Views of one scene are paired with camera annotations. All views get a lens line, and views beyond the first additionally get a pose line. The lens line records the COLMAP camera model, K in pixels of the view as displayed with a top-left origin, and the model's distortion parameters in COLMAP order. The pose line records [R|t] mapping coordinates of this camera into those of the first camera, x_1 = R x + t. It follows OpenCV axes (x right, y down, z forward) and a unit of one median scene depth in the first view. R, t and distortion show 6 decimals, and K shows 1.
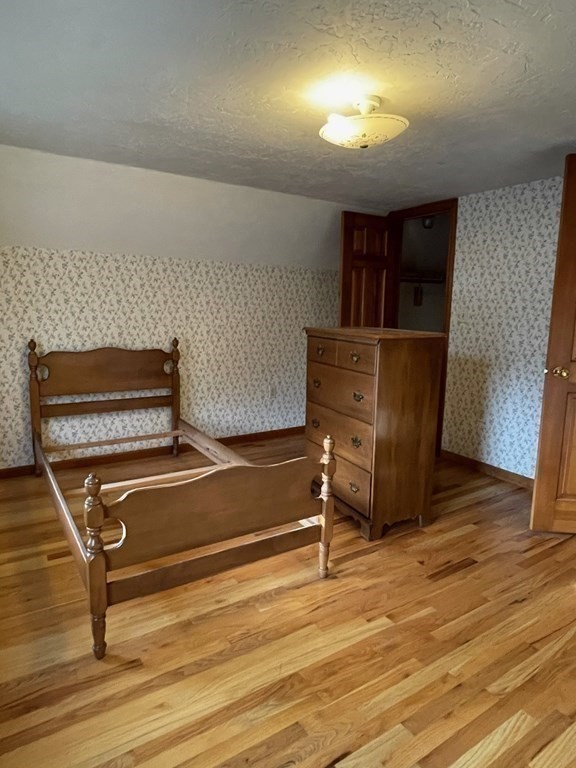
lens RADIAL K [[476.1, 0, 290.1], [0, 476.1, 377.9], [0, 0, 1]] dist [-0.000858, -0.001555]
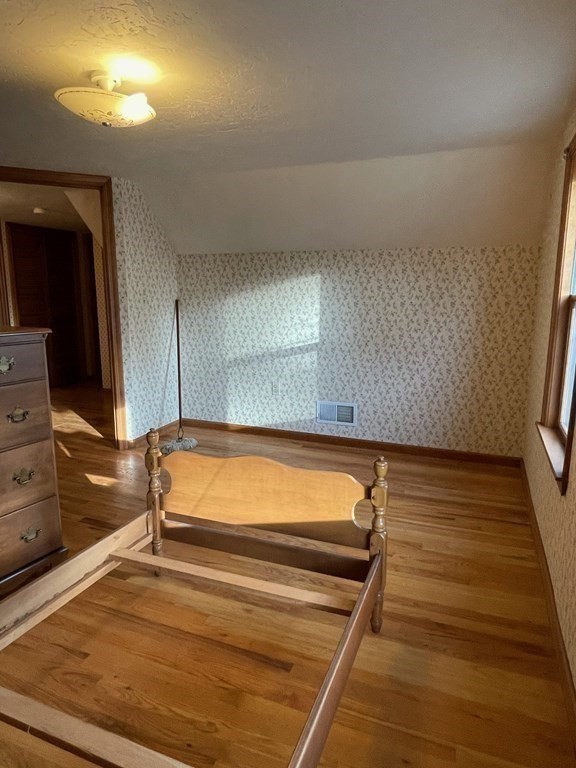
lens RADIAL K [[476.1, 0, 290.1], [0, 476.1, 377.9], [0, 0, 1]] dist [-0.000858, -0.001555]
pose [[-0.569654, -0.150278, 0.808029, -1.134468], [0.100173, 0.963117, 0.249743, -0.258592], [-0.815757, 0.223210, -0.533589, 1.700738]]
